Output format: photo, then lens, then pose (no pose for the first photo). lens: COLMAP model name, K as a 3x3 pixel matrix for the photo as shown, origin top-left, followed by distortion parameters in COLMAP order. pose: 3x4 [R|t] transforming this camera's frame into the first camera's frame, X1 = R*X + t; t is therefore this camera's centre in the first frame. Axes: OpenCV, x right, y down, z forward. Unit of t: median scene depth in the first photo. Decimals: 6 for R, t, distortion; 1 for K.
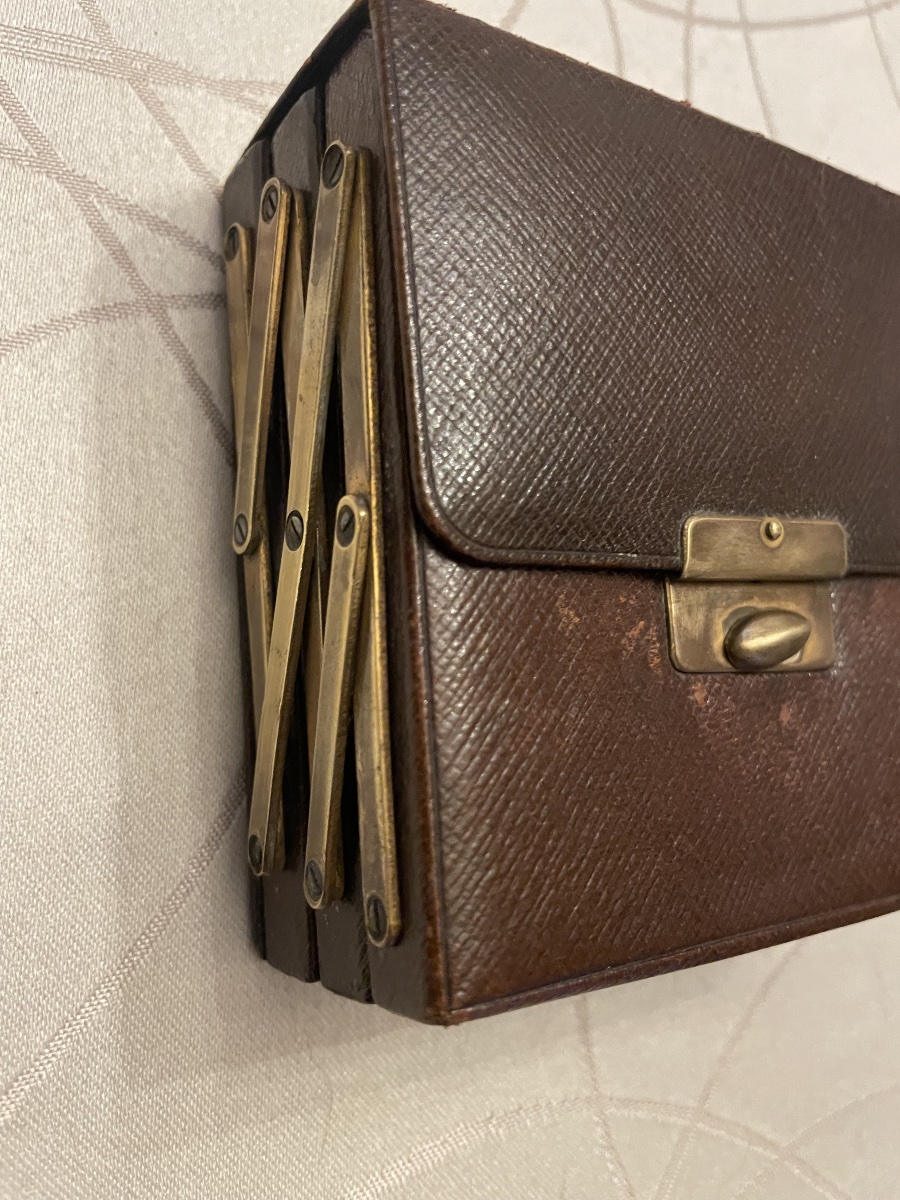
lens RADIAL K [[888.5, 0, 450.0], [0, 888.5, 600.0], [0, 0, 1]] dist [0.003380, 0.000163]
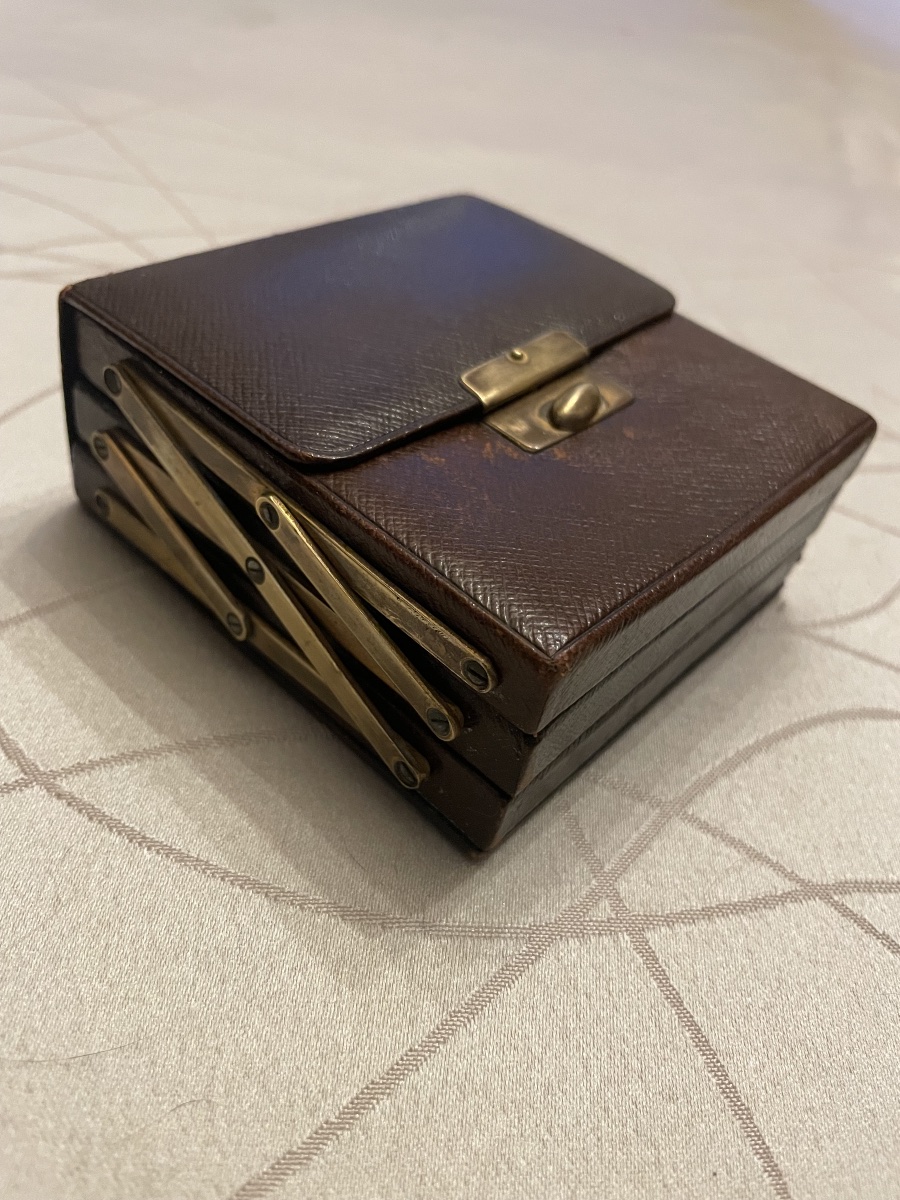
lens RADIAL K [[888.5, 0, 450.0], [0, 888.5, 600.0], [0, 0, 1]] dist [0.003380, 0.000163]
pose [[0.701733, -0.700834, 0.128075, -0.156380], [0.703016, 0.652026, -0.283955, 0.494626], [0.115497, 0.289299, 0.950245, -0.215764]]
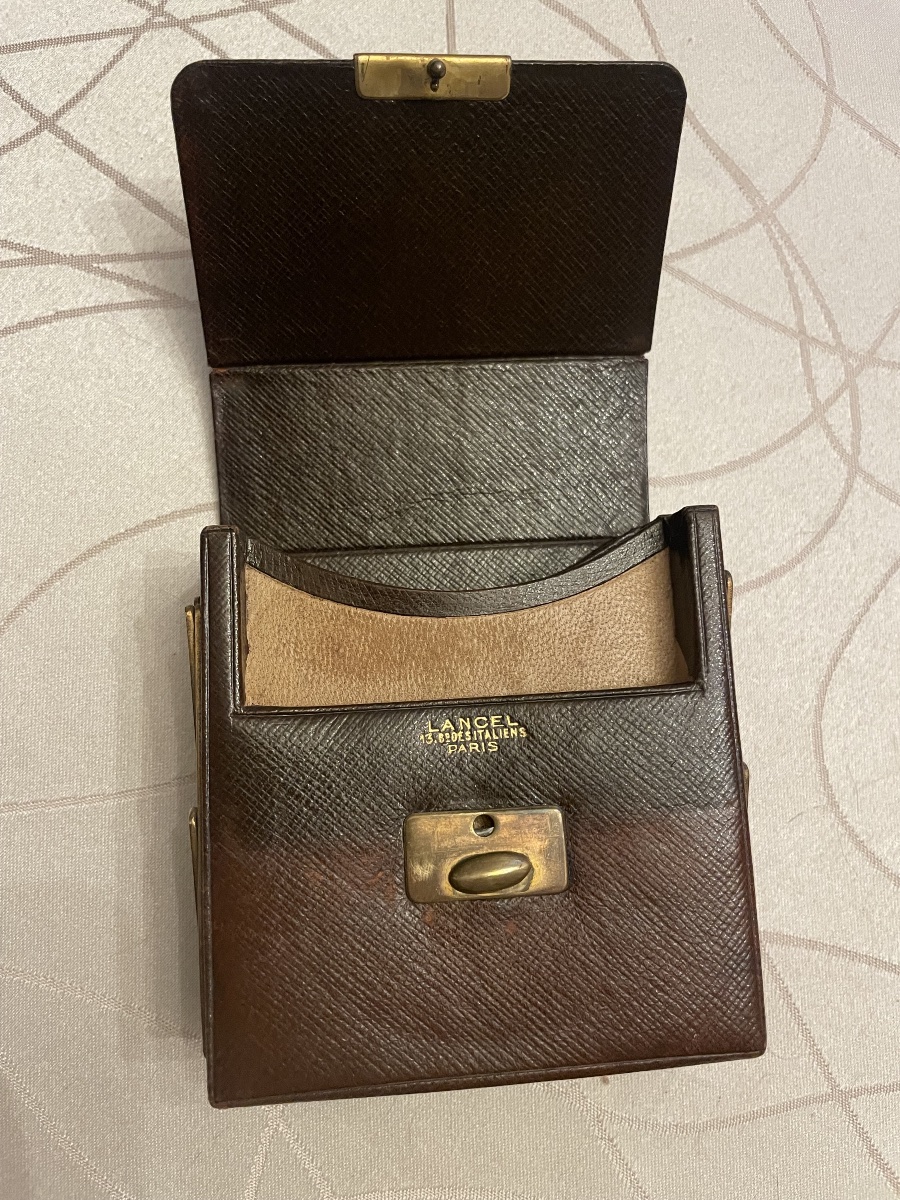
lens RADIAL K [[888.5, 0, 450.0], [0, 888.5, 600.0], [0, 0, 1]] dist [0.003380, 0.000163]
pose [[0.906129, -0.047629, -0.420311, 0.972369], [0.064366, 0.997595, 0.025717, -0.474979], [0.418075, -0.050357, 0.907016, -0.365093]]
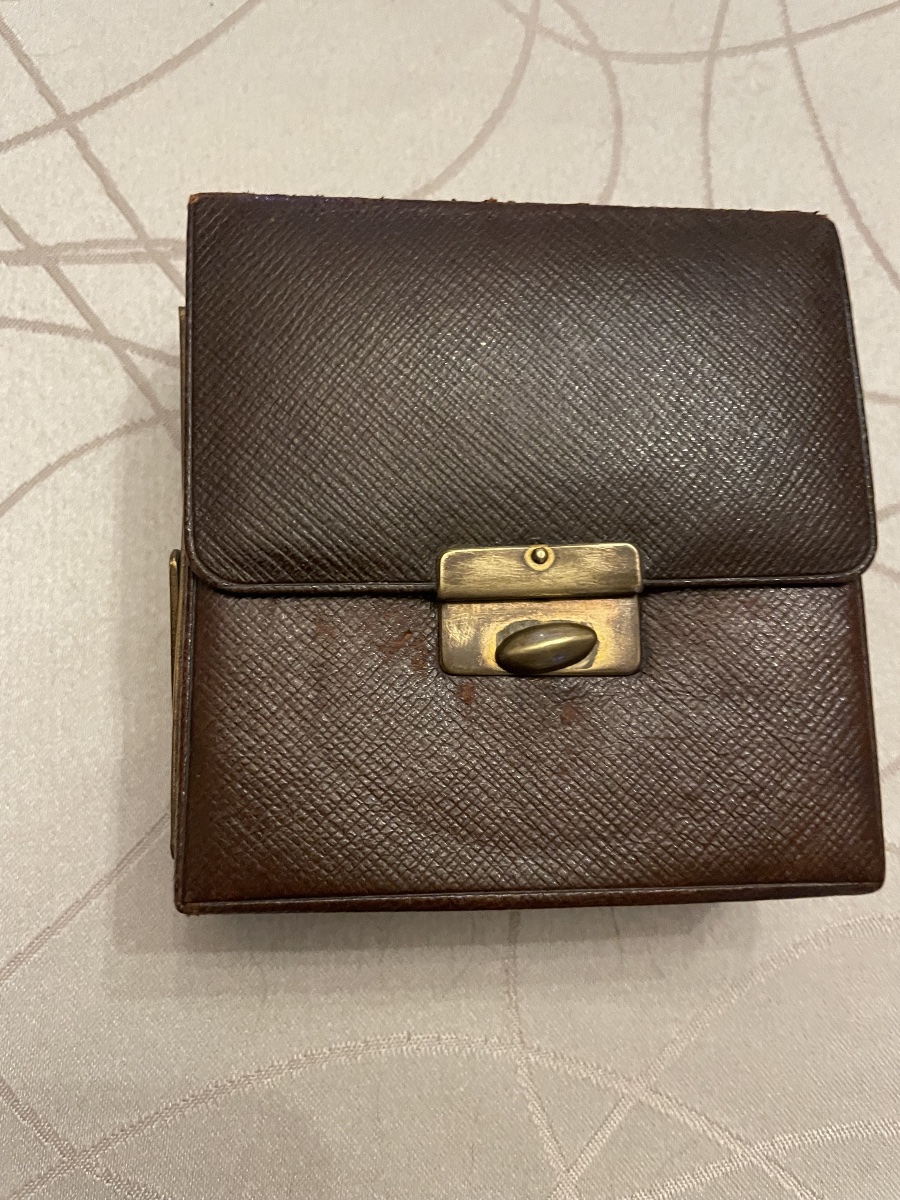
lens RADIAL K [[888.5, 0, 450.0], [0, 888.5, 600.0], [0, 0, 1]] dist [0.003380, 0.000163]
pose [[0.912900, -0.027052, -0.407286, 0.747899], [0.020166, 0.999572, -0.021190, 0.003203], [0.407685, 0.011131, 0.913055, -0.136908]]
